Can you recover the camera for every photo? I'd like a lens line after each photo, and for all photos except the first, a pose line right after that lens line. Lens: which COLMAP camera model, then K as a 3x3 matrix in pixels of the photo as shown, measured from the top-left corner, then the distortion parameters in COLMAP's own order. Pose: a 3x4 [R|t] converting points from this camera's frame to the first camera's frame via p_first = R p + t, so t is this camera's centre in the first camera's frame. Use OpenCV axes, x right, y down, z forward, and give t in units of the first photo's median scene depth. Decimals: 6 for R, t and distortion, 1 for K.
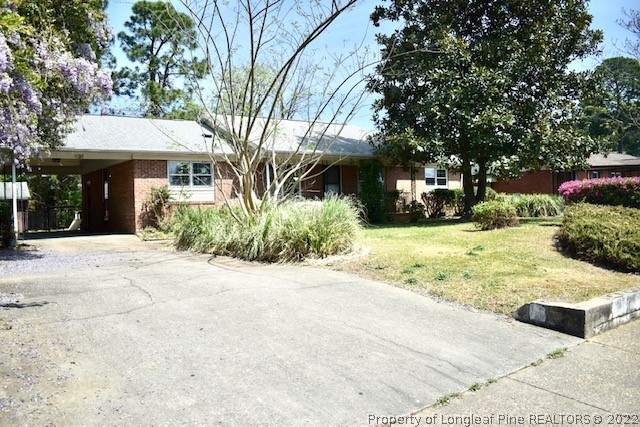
lens RADIAL K [[532.9, 0, 320.0], [0, 532.9, 213.5], [0, 0, 1]] dist [-0.082120, 0.000494]
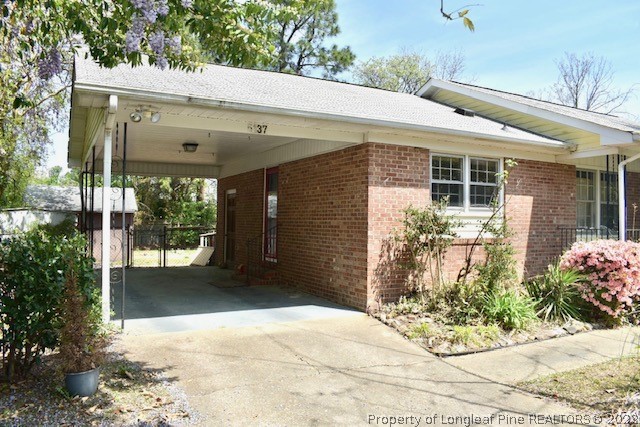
lens RADIAL K [[503.2, 0, 320.0], [0, 503.2, 213.5], [0, 0, 1]] dist [-0.008106, -0.001098]
pose [[0.987503, 0.039549, -0.152559, -0.282182], [-0.044042, 0.998686, -0.026183, -0.026063], [0.151323, 0.032575, 0.987947, 0.493199]]
